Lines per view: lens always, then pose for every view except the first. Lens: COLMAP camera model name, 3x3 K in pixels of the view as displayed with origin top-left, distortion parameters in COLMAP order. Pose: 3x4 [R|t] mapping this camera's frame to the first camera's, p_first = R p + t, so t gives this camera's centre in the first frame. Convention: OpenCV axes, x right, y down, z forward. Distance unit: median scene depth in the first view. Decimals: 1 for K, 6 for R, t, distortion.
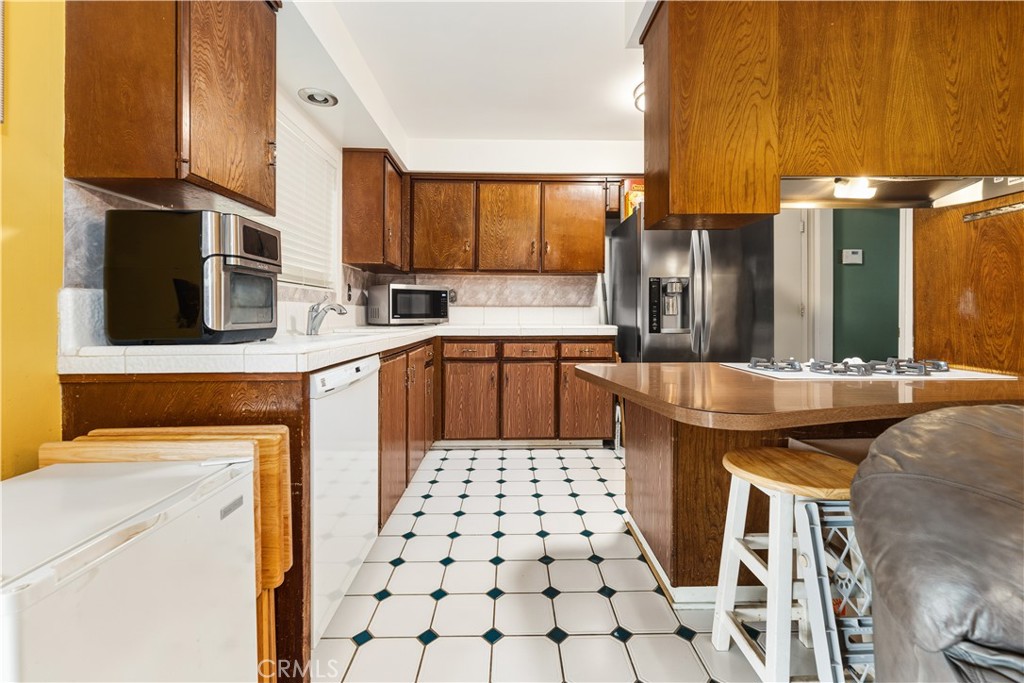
lens RADIAL K [[422.2, 0, 515.2], [0, 422.2, 308.0], [0, 0, 1]] dist [0.000532, 0.000018]
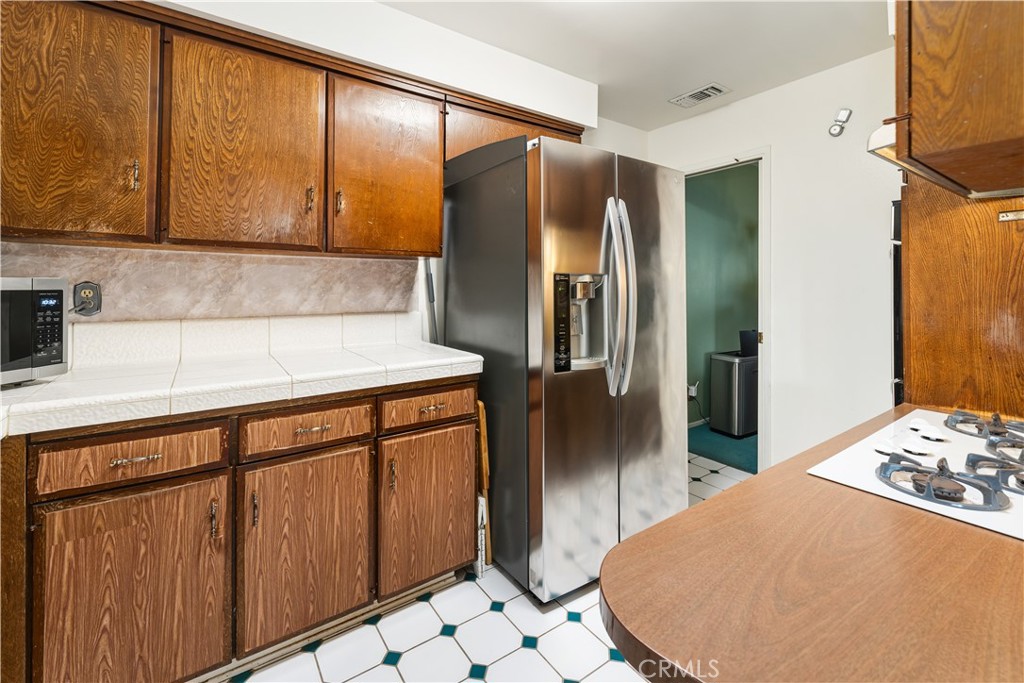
lens RADIAL K [[437.7, 0, 509.1], [0, 437.7, 283.8], [0, 0, 1]] dist [-0.000967, -0.000289]
pose [[0.832653, 0.004078, 0.553781, -0.049119], [-0.005053, 0.999987, 0.000233, -0.052023], [-0.553773, -0.002992, 0.832662, 0.494237]]
